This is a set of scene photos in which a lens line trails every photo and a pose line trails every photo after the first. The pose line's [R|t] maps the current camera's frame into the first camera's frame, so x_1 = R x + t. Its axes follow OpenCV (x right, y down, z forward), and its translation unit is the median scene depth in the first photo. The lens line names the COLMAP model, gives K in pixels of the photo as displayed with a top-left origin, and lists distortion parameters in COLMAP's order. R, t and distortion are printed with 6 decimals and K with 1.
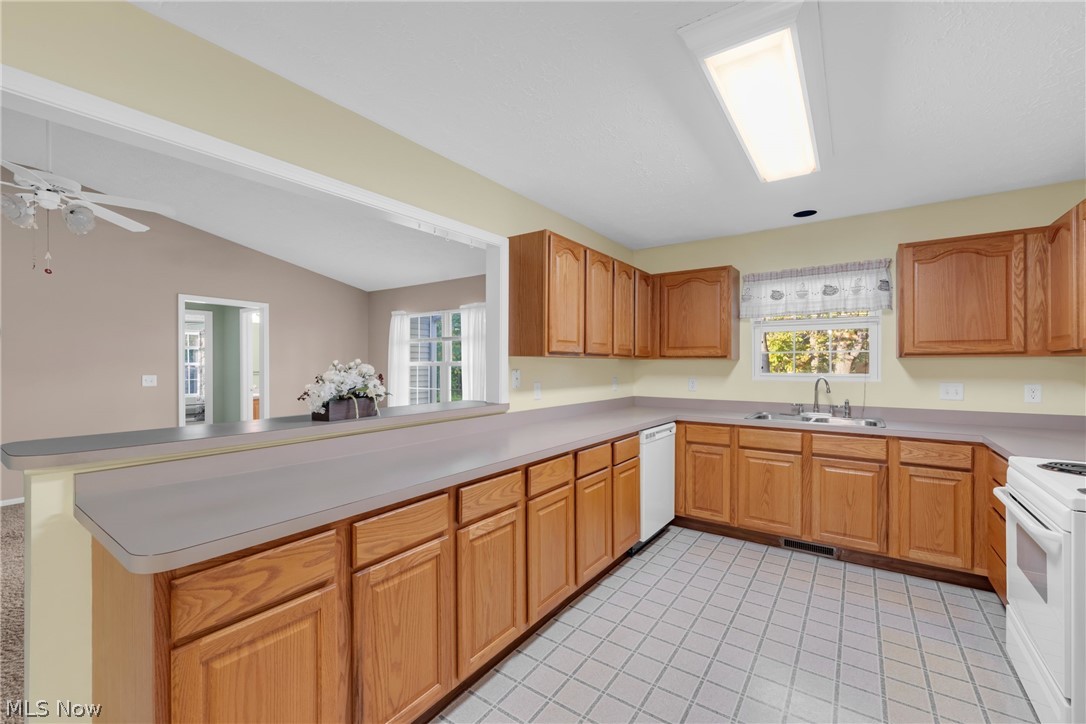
lens RADIAL K [[445.8, 0, 538.9], [0, 445.8, 363.0], [0, 0, 1]] dist [0.006175, -0.000086]
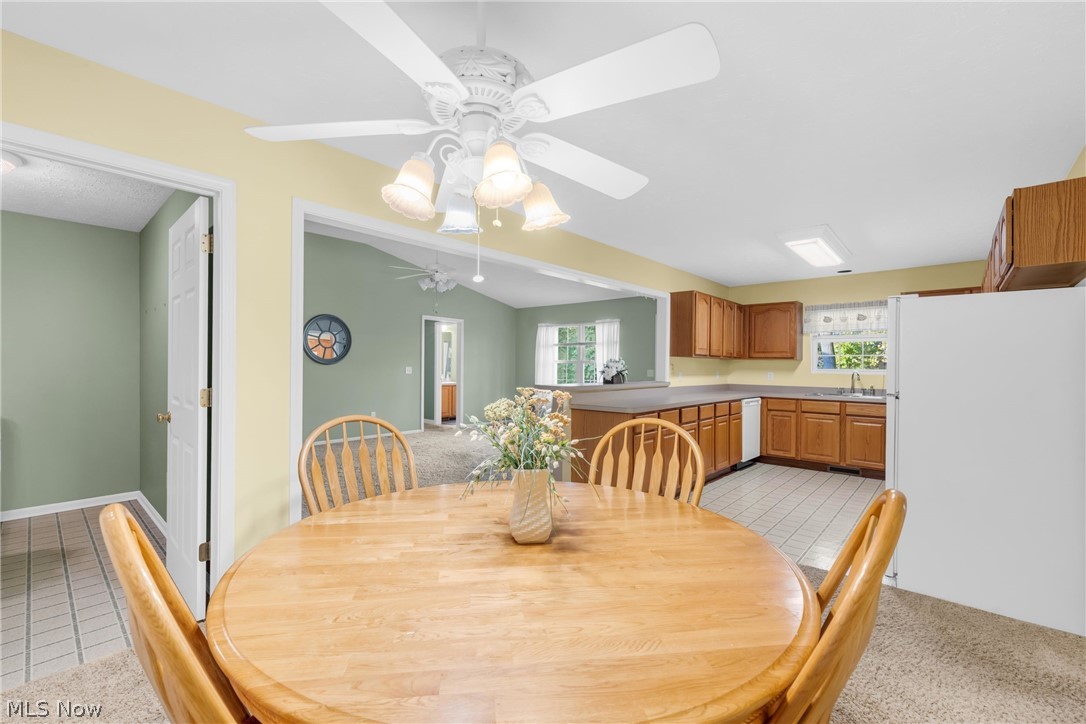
lens RADIAL K [[445.8, 0, 544.8], [0, 445.8, 359.1], [0, 0, 1]] dist [0.006175, -0.000086]
pose [[0.993803, 0.008796, -0.110810, -0.340758], [-0.009920, 0.999905, -0.009601, 0.016448], [0.110715, 0.010640, 0.993795, -0.813204]]
